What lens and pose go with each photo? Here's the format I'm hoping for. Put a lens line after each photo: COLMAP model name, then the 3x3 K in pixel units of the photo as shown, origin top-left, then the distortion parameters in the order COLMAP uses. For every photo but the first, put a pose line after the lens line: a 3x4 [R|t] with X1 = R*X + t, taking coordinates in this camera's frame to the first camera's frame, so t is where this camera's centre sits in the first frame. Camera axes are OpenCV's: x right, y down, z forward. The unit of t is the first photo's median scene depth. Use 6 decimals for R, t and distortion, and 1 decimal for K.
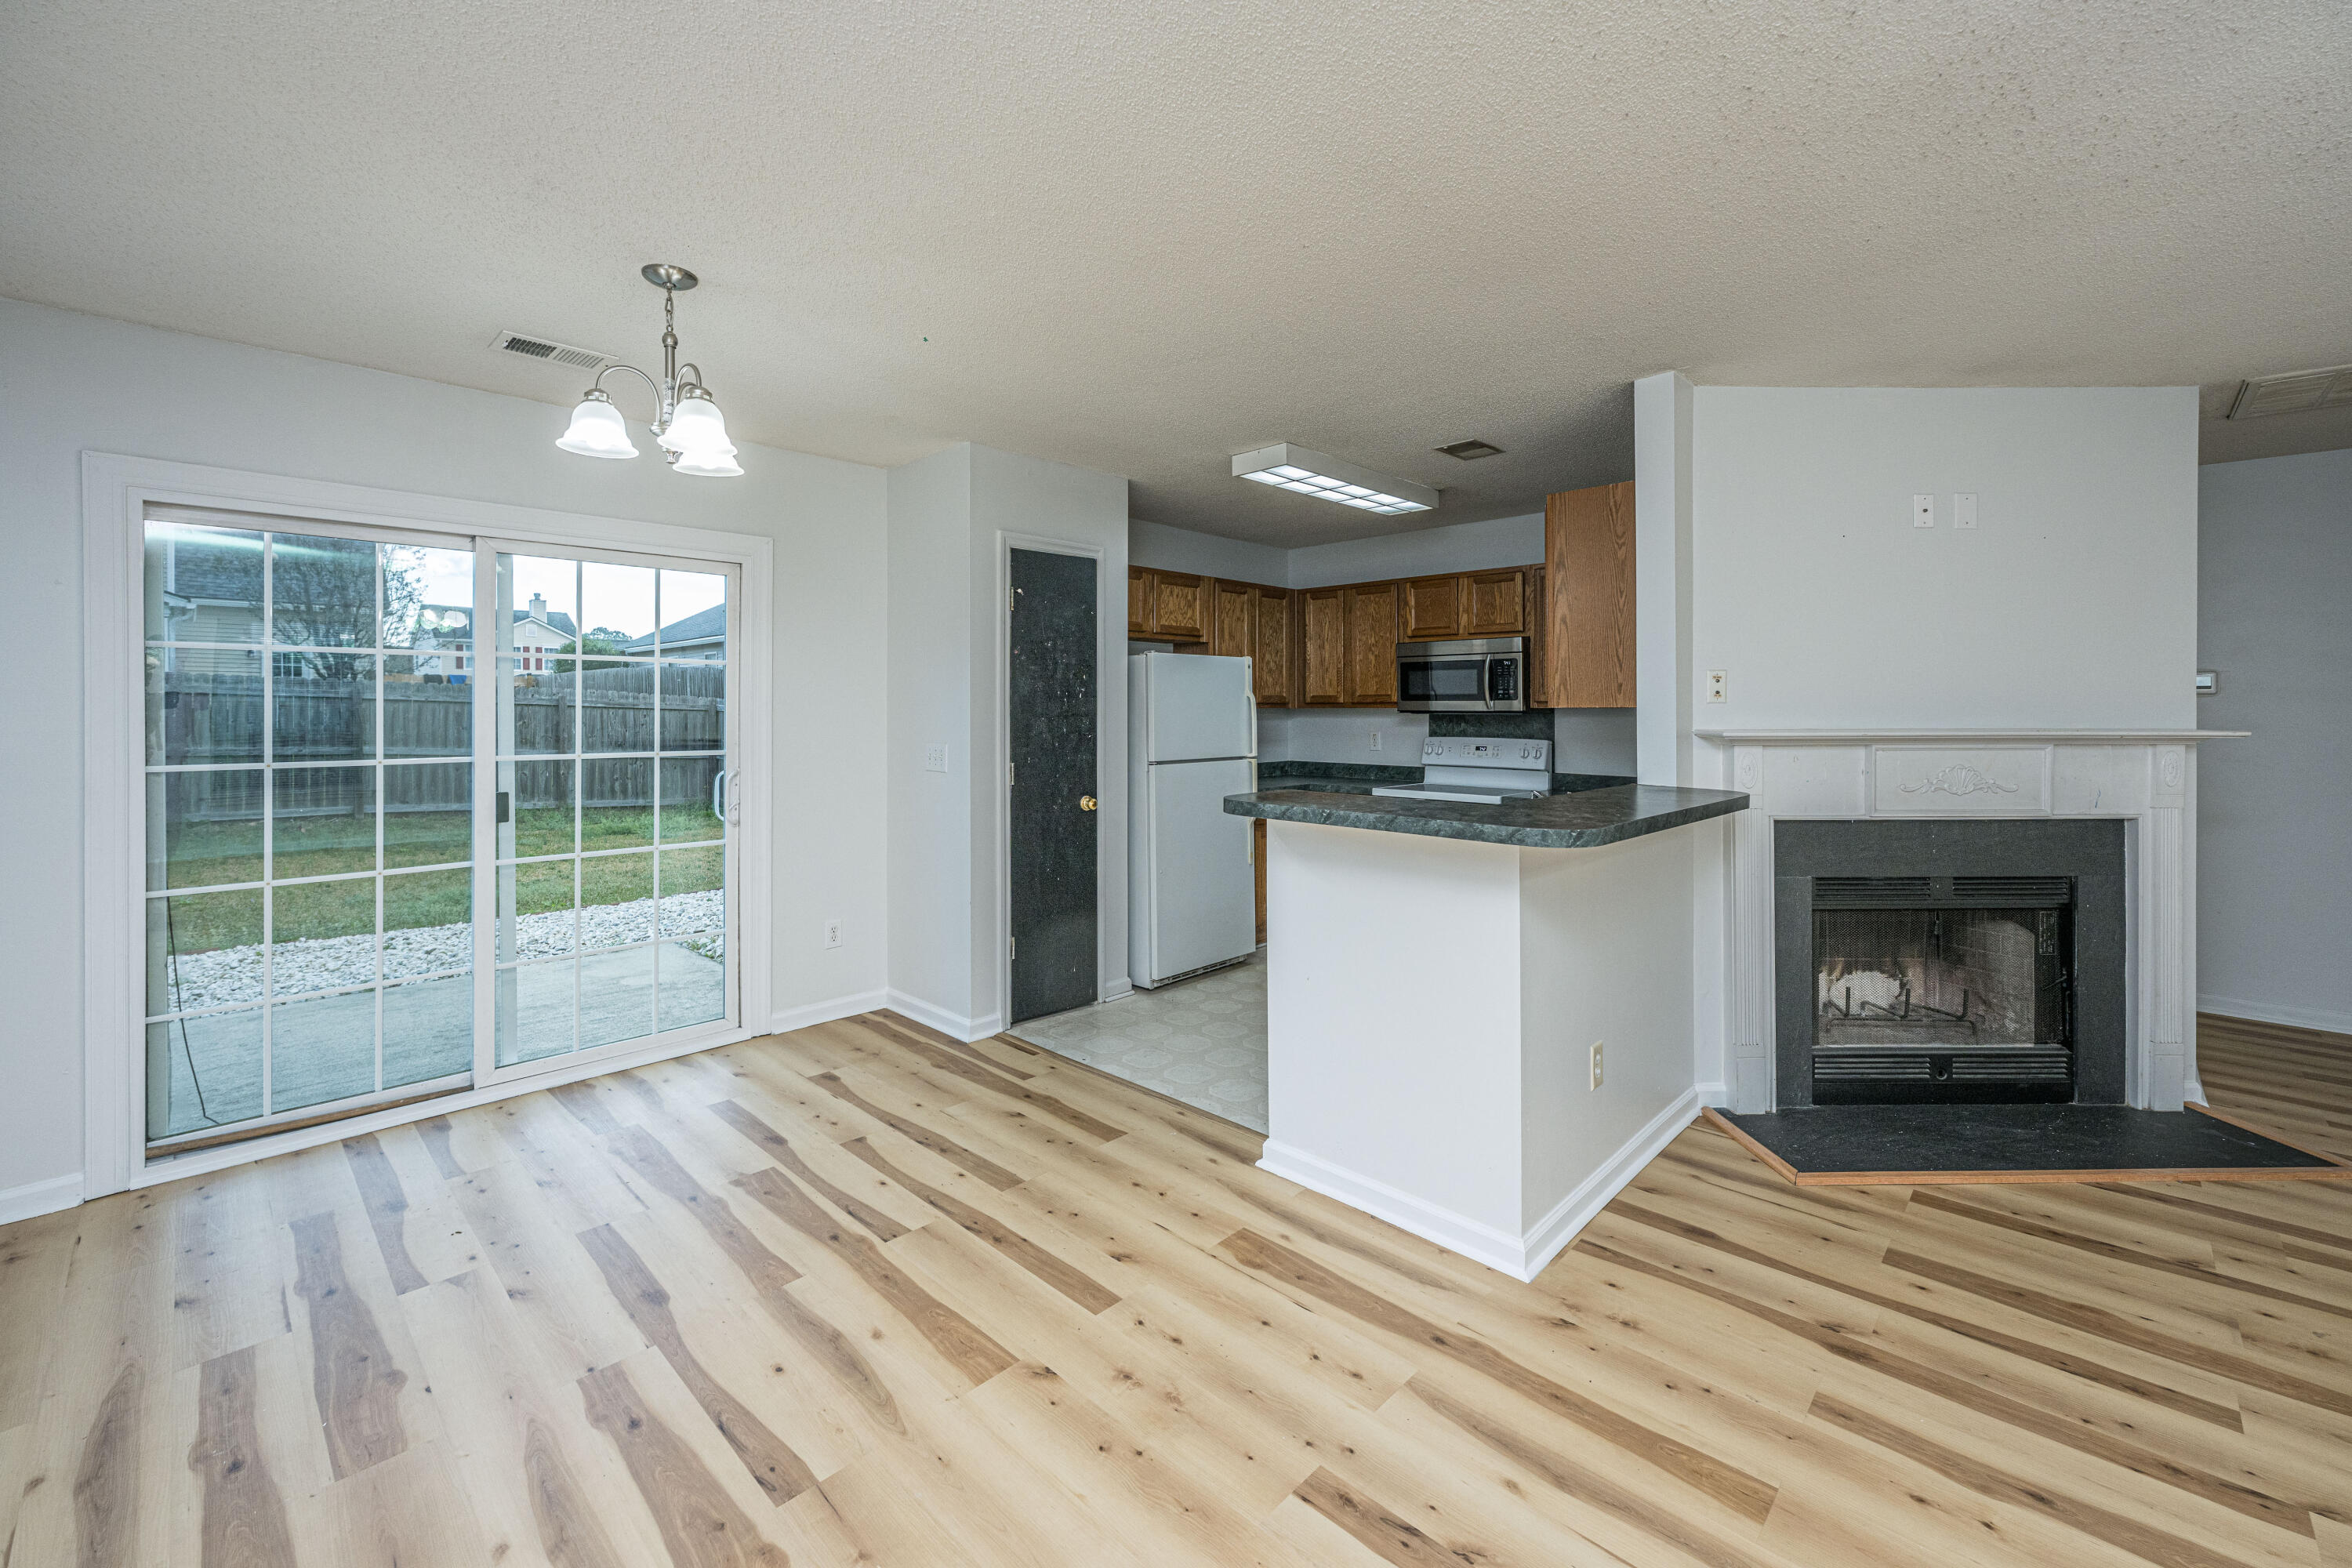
lens RADIAL K [[940.5, 0, 1211.7], [0, 940.5, 721.3], [0, 0, 1]] dist [-0.002354, 0.000037]
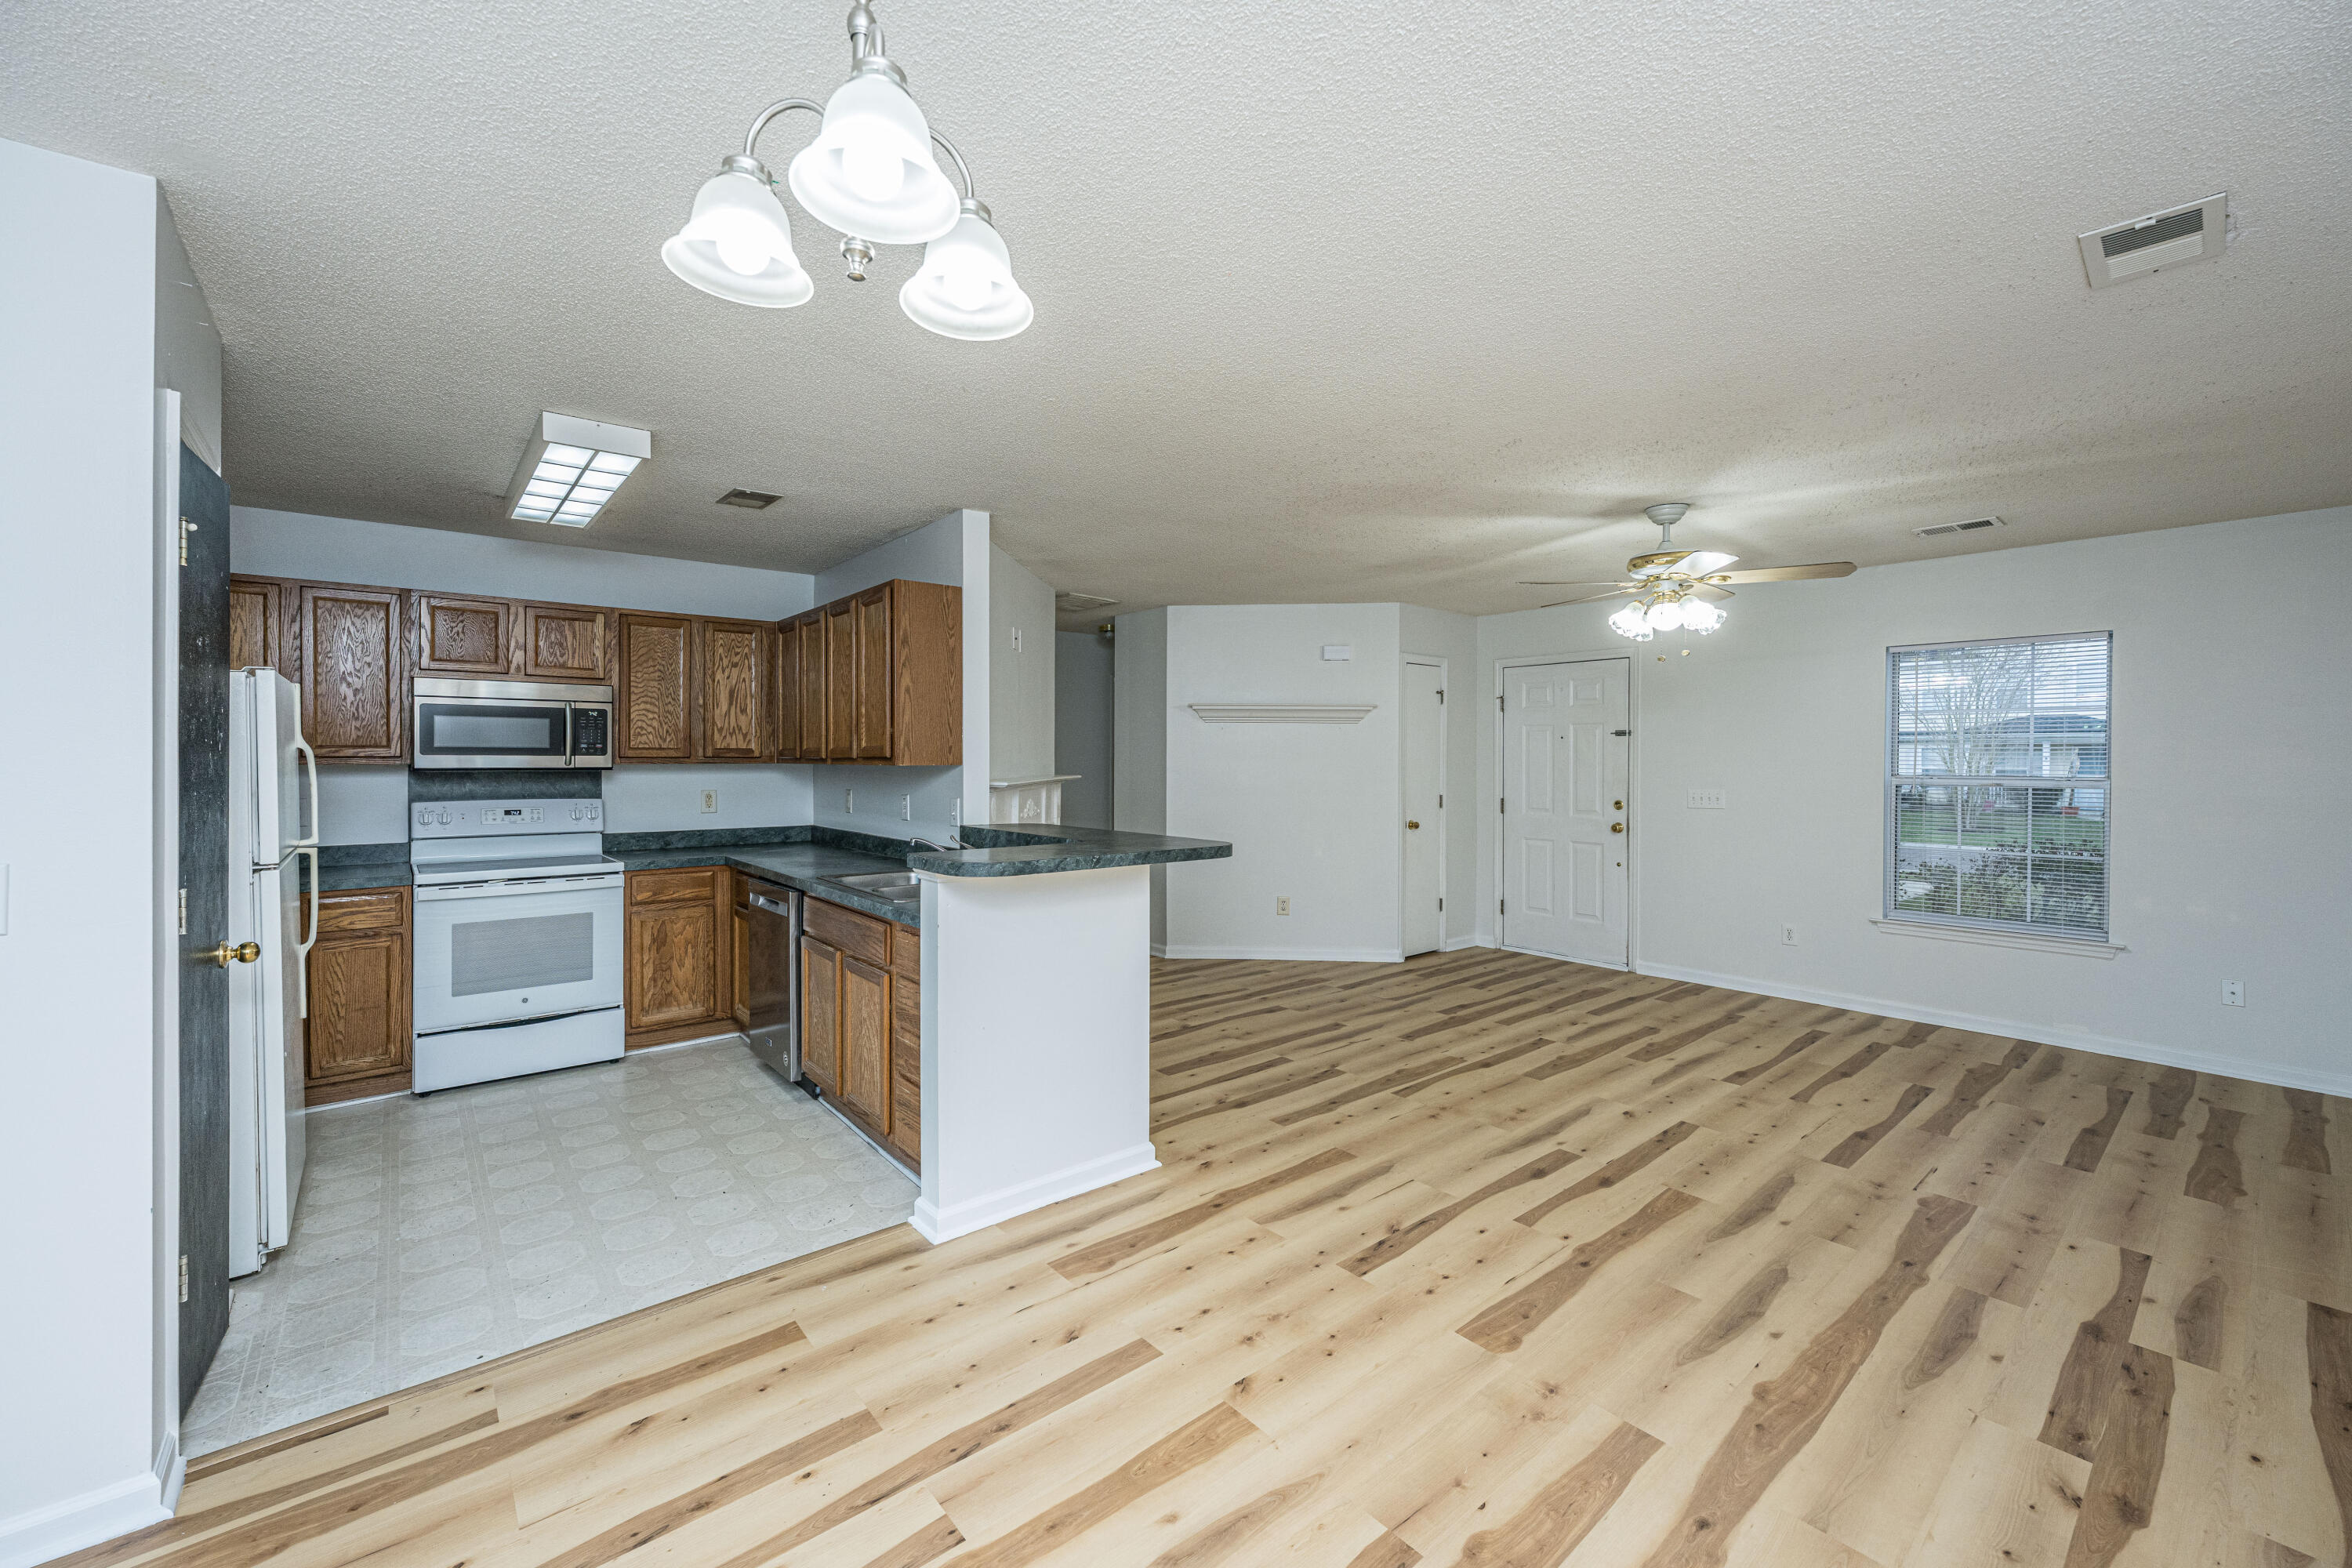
lens RADIAL K [[940.5, 0, 1107.6], [0, 940.5, 780.7], [0, 0, 1]] dist [-0.002354, 0.000037]
pose [[0.160398, -0.023234, 0.986779, -0.762855], [0.011582, 0.999698, 0.021655, -0.018874], [-0.986985, 0.007955, 0.160618, 0.589783]]
